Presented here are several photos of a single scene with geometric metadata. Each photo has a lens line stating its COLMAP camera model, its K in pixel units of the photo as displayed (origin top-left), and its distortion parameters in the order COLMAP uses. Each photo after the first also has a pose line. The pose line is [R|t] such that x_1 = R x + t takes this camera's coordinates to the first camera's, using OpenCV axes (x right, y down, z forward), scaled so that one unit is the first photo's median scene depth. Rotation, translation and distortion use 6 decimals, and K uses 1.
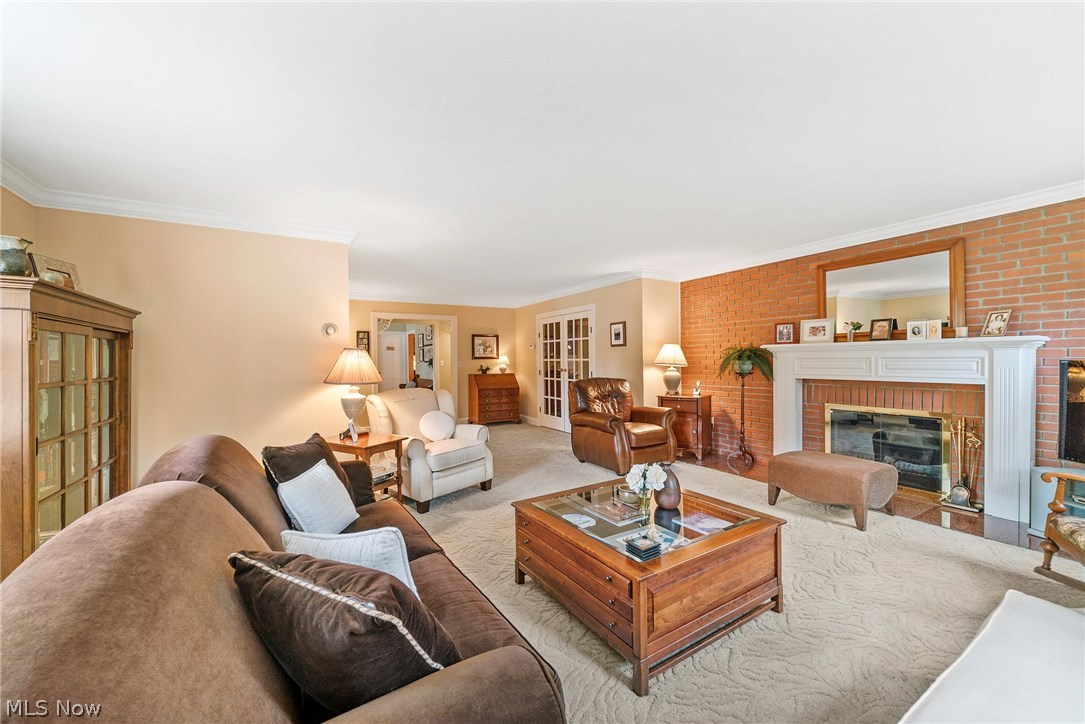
lens RADIAL K [[419.0, 0, 541.9], [0, 419.0, 361.1], [0, 0, 1]] dist [-0.000014, 0.000000]
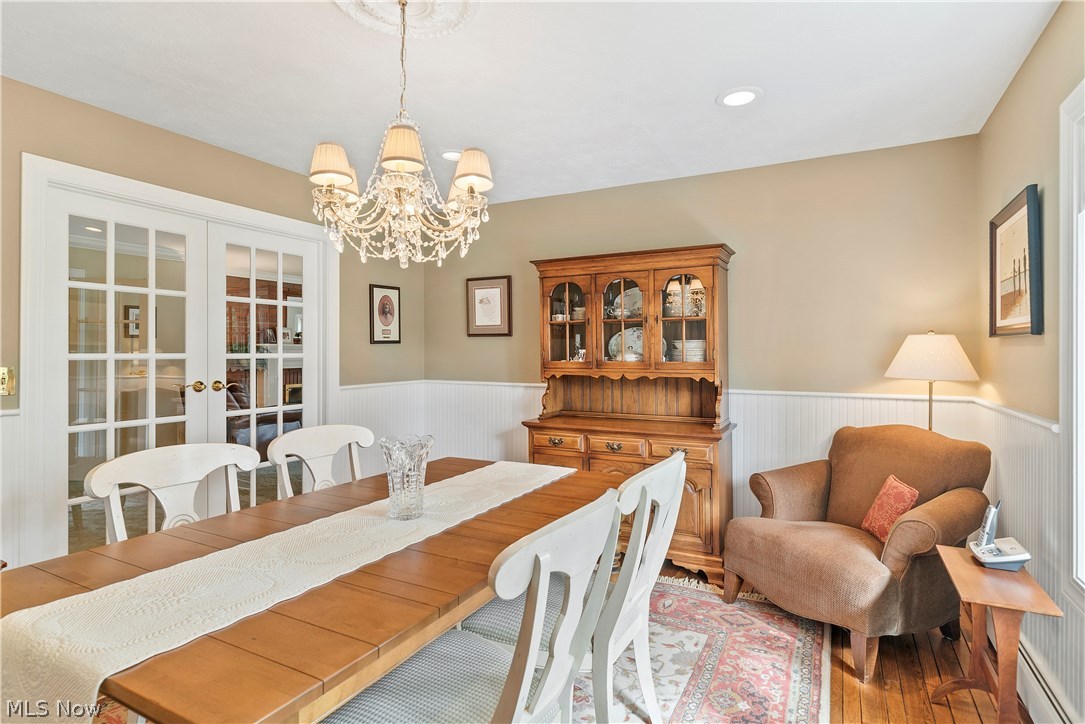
lens RADIAL K [[554.5, 0, 543.5], [0, 554.5, 358.2], [0, 0, 1]] dist [0.000248, 0.000024]
pose [[-0.495179, 0.000401, 0.868791, -0.440729], [0.003675, 0.999992, 0.001633, -0.000612], [-0.868783, 0.004002, -0.495176, 0.966628]]
